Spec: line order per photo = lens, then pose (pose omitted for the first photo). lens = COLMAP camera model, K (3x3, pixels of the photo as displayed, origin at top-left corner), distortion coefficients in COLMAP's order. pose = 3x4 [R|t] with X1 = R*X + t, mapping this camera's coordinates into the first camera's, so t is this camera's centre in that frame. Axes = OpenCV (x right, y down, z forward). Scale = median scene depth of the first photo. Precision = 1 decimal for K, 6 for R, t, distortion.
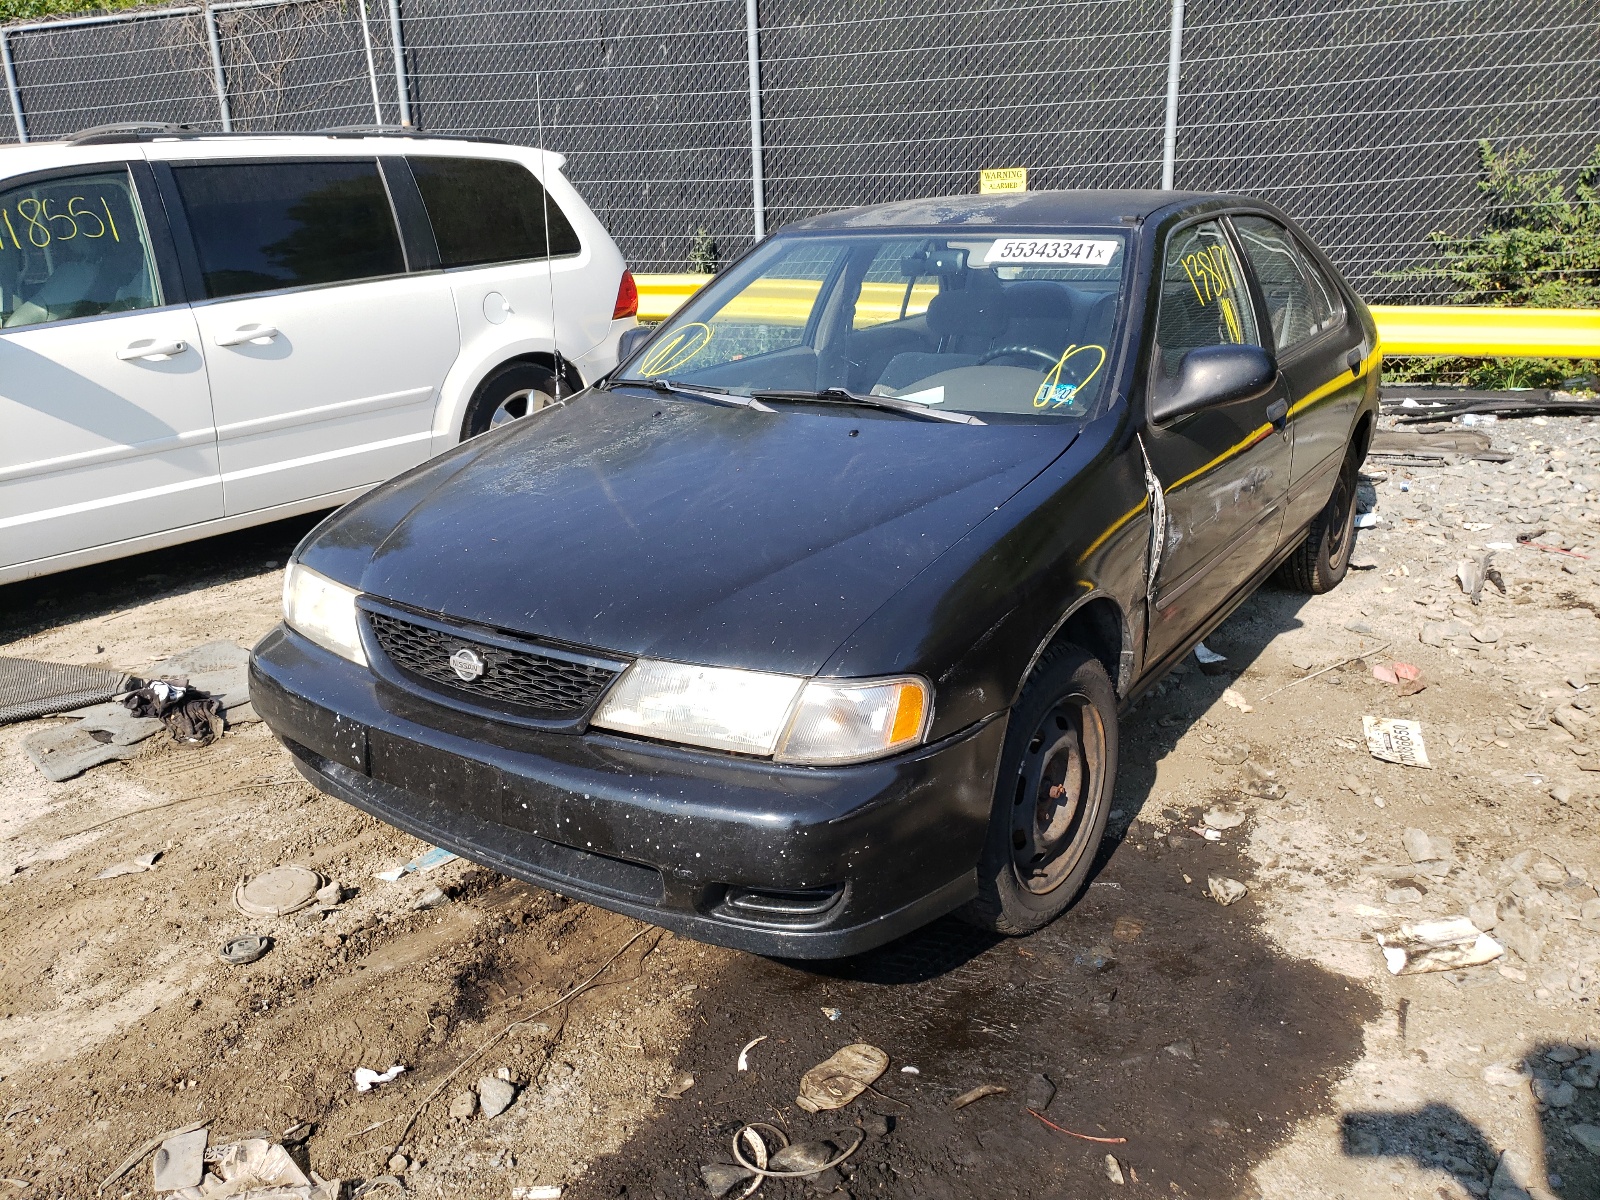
lens RADIAL K [[1203.3, 0, 800.1], [0, 1203.3, 608.1], [0, 0, 1]] dist [0.004540, 0.002639]
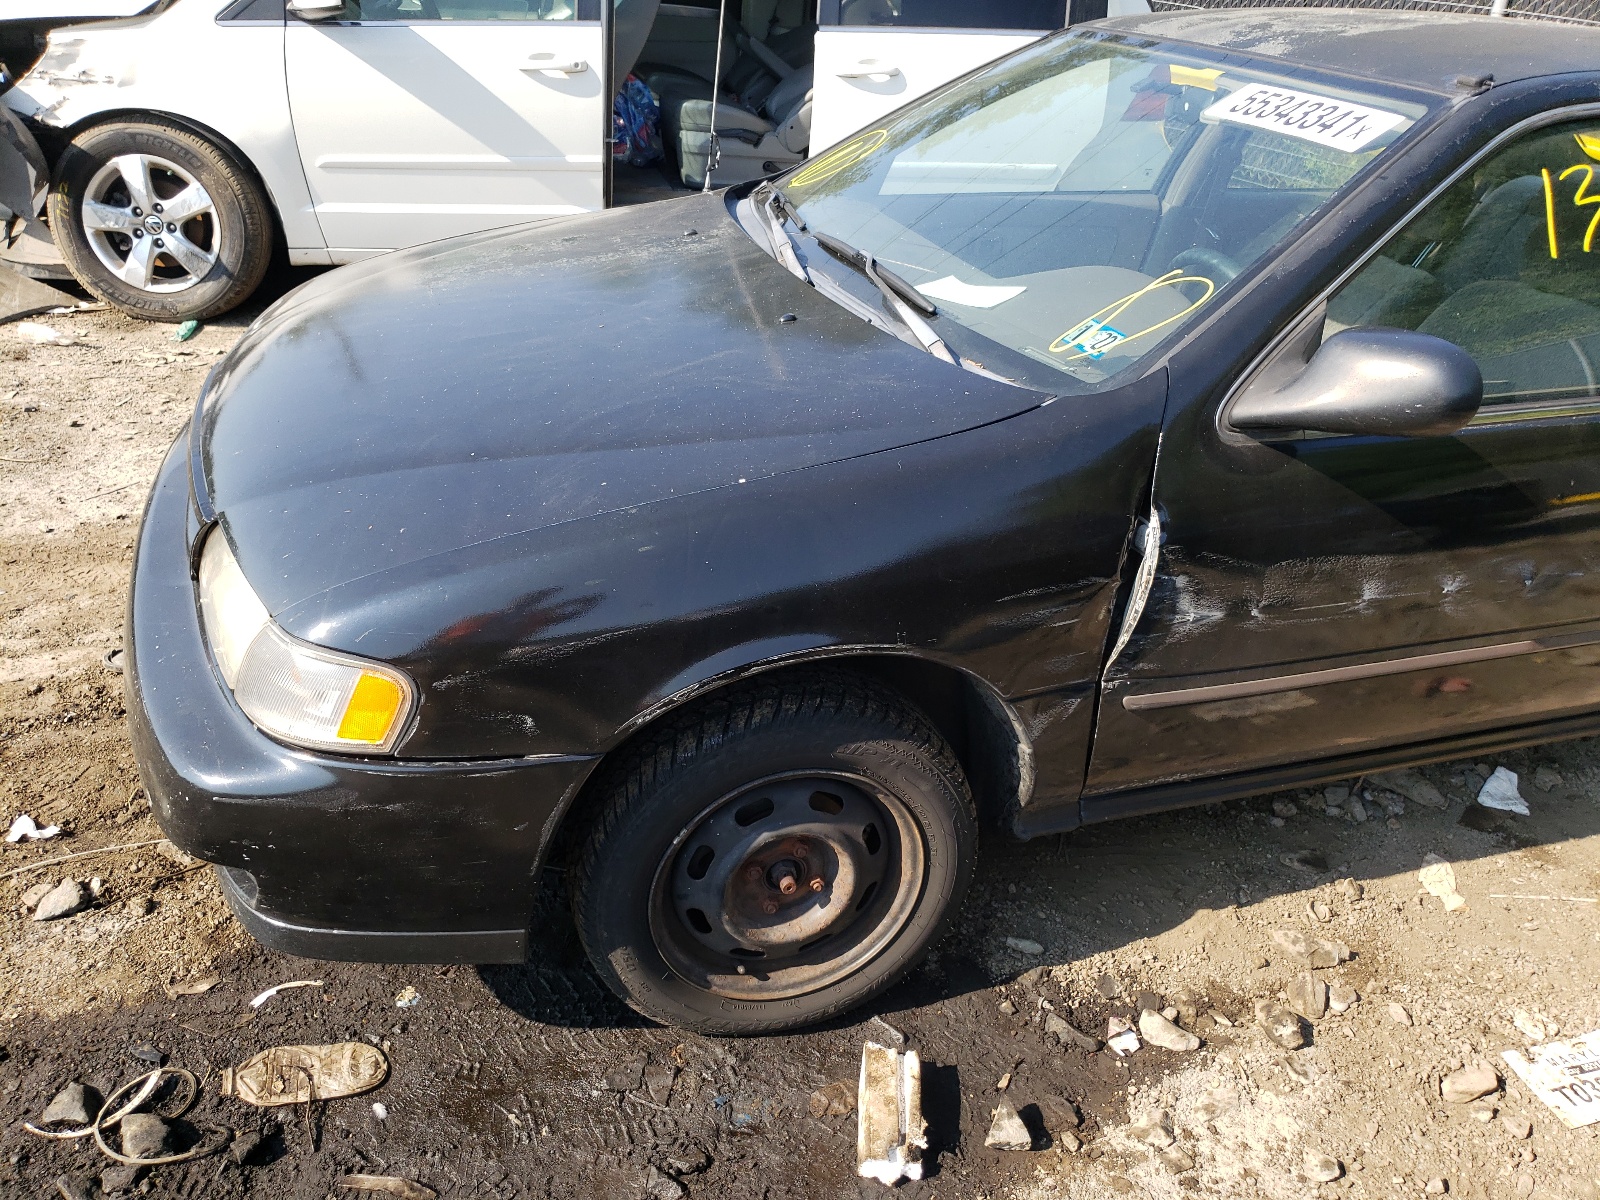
lens RADIAL K [[1252.6, 0, 800.0], [0, 1252.6, 600.0], [0, 0, 1]] dist [0.008805, 0.004858]
pose [[0.811723, 0.352946, -0.465333, 0.413596], [-0.277476, 0.934135, 0.224496, -0.142382], [0.513919, -0.053110, 0.856193, 0.307021]]
